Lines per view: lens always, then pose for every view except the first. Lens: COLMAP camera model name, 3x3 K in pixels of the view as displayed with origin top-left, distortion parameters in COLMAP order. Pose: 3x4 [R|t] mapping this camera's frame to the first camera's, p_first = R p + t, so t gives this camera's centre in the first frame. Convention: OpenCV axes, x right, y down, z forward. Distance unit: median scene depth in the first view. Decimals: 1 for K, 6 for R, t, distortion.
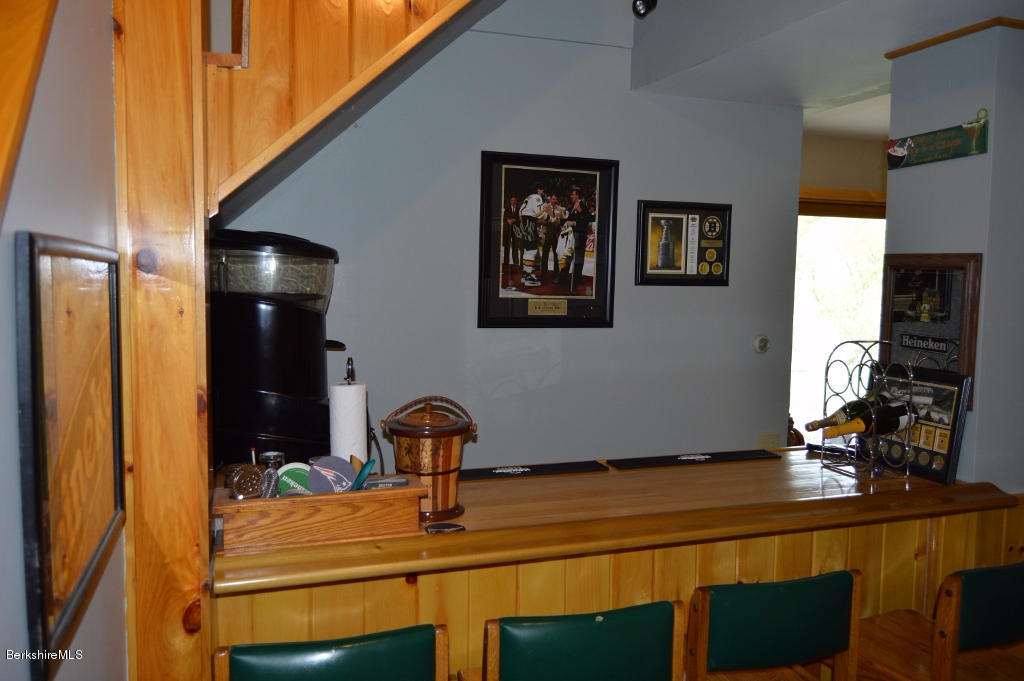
lens RADIAL K [[801.8, 0, 513.0], [0, 801.8, 339.3], [0, 0, 1]] dist [-0.019852, 0.011125]
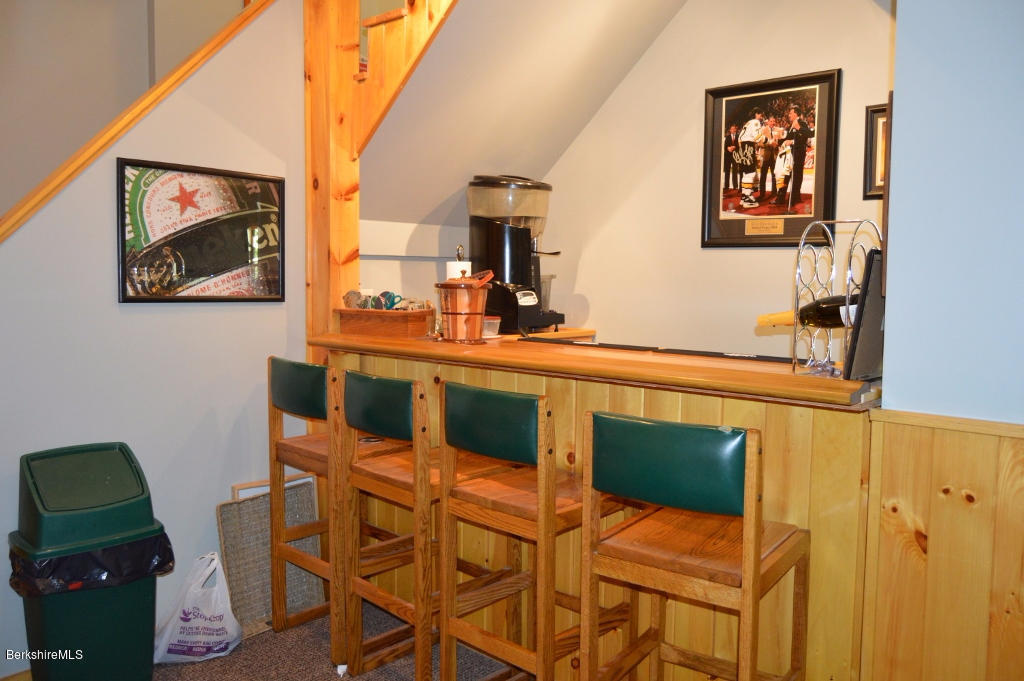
lens RADIAL K [[801.8, 0, 510.8], [0, 801.8, 336.2], [0, 0, 1]] dist [-0.019852, 0.011125]
pose [[0.487369, 0.057797, -0.871281, 0.805886], [-0.077576, 0.996727, 0.022725, 0.104056], [0.869744, 0.056515, 0.490257, 0.222654]]
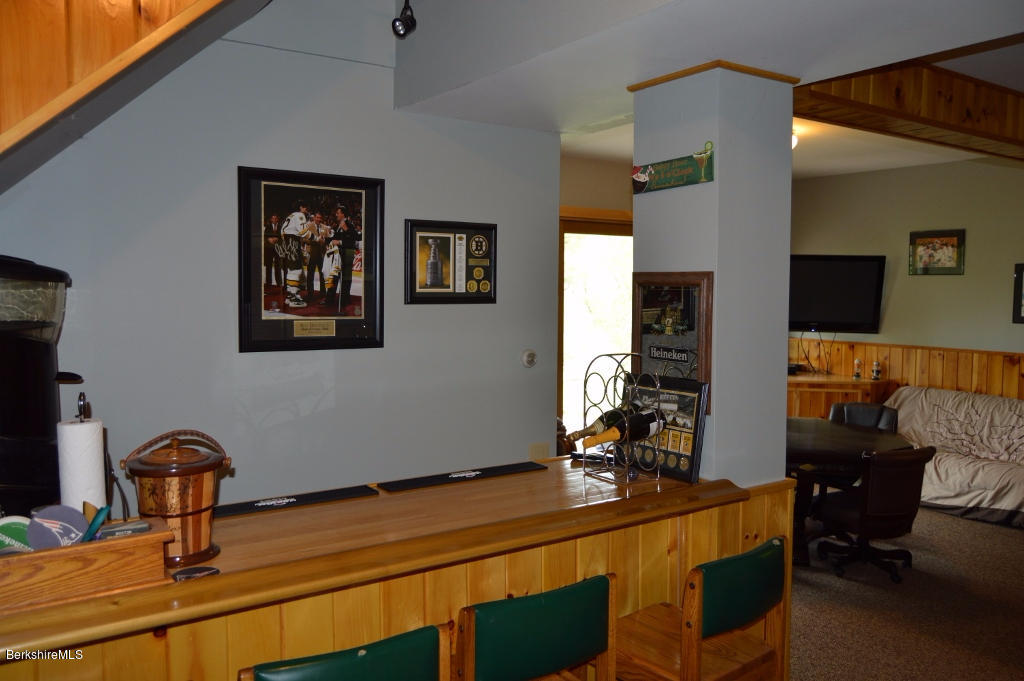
lens RADIAL K [[801.8, 0, 514.2], [0, 801.8, 338.4], [0, 0, 1]] dist [-0.019852, 0.011125]
pose [[0.964068, -0.027932, 0.264183, 0.020148], [0.033221, 0.999327, -0.015572, -0.005265], [-0.263570, 0.023789, 0.964347, 0.004007]]
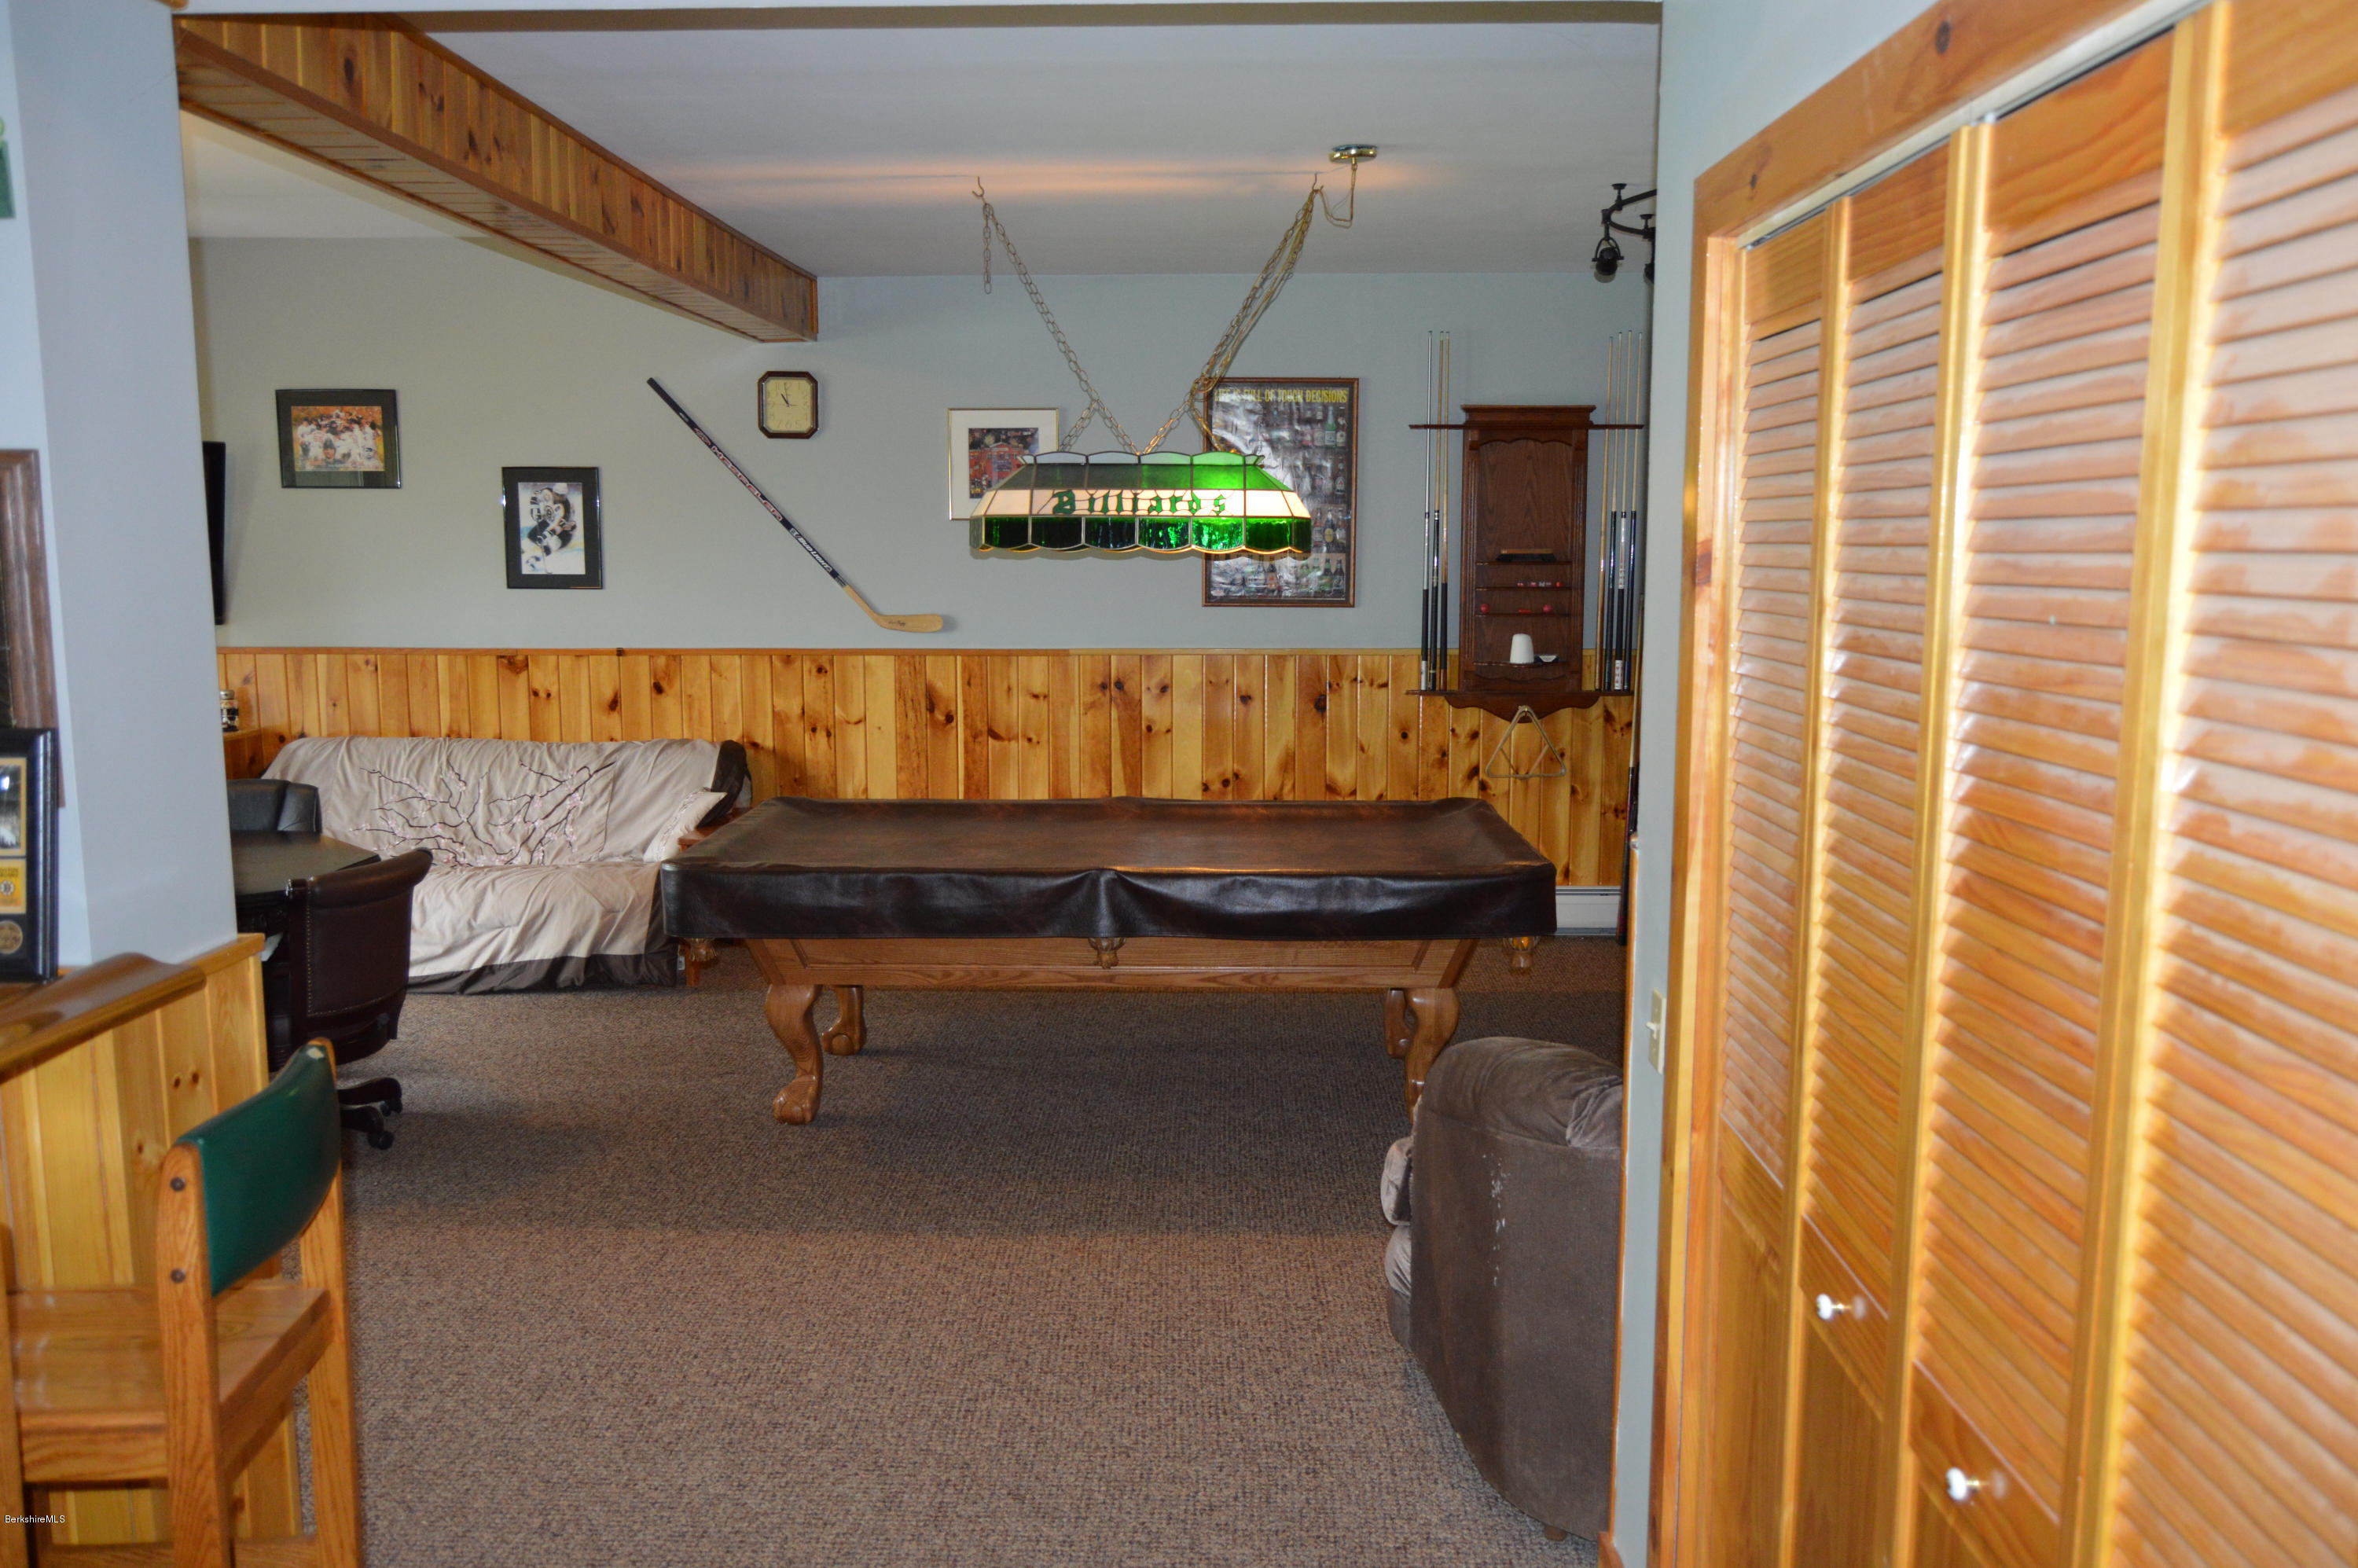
lens RADIAL K [[1846.3, 0, 1174.8], [0, 1846.3, 772.1], [0, 0, 1]] dist [-0.019852, 0.011125]
pose [[0.346071, -0.136811, 0.928180, -0.118284], [0.086703, 0.989741, 0.113558, 0.006216], [-0.934193, 0.041177, 0.354383, 0.041331]]
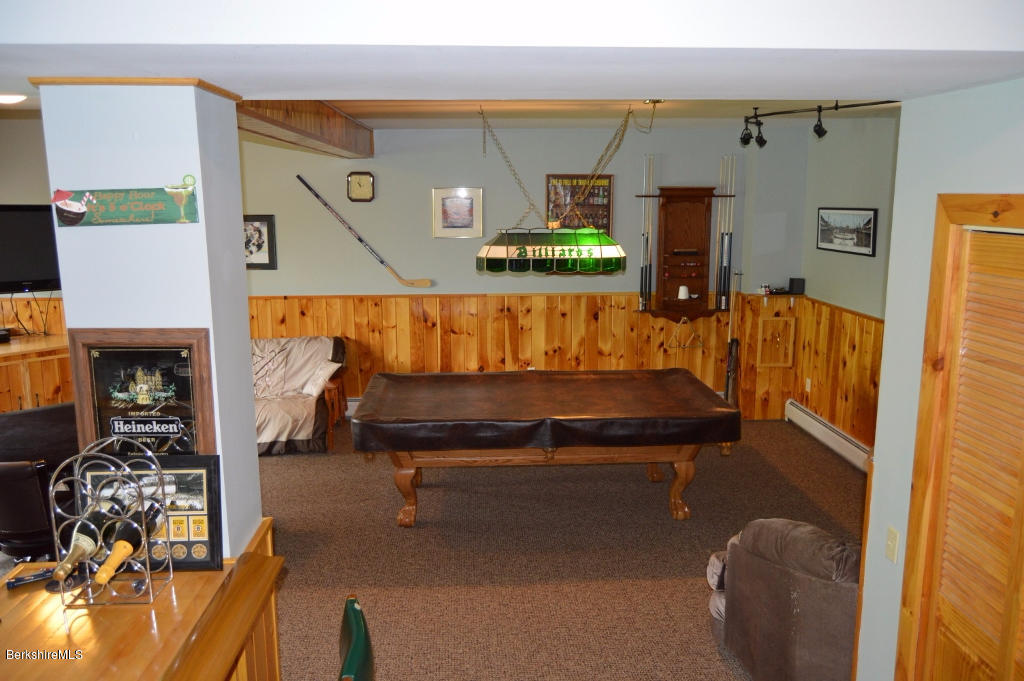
lens RADIAL K [[801.8, 0, 516.3], [0, 801.8, 339.8], [0, 0, 1]] dist [-0.019852, 0.011125]
pose [[0.275603, -0.185807, 0.943143, -0.153743], [0.090300, 0.981807, 0.167037, -0.160481], [-0.957021, 0.039130, 0.287367, 0.274105]]
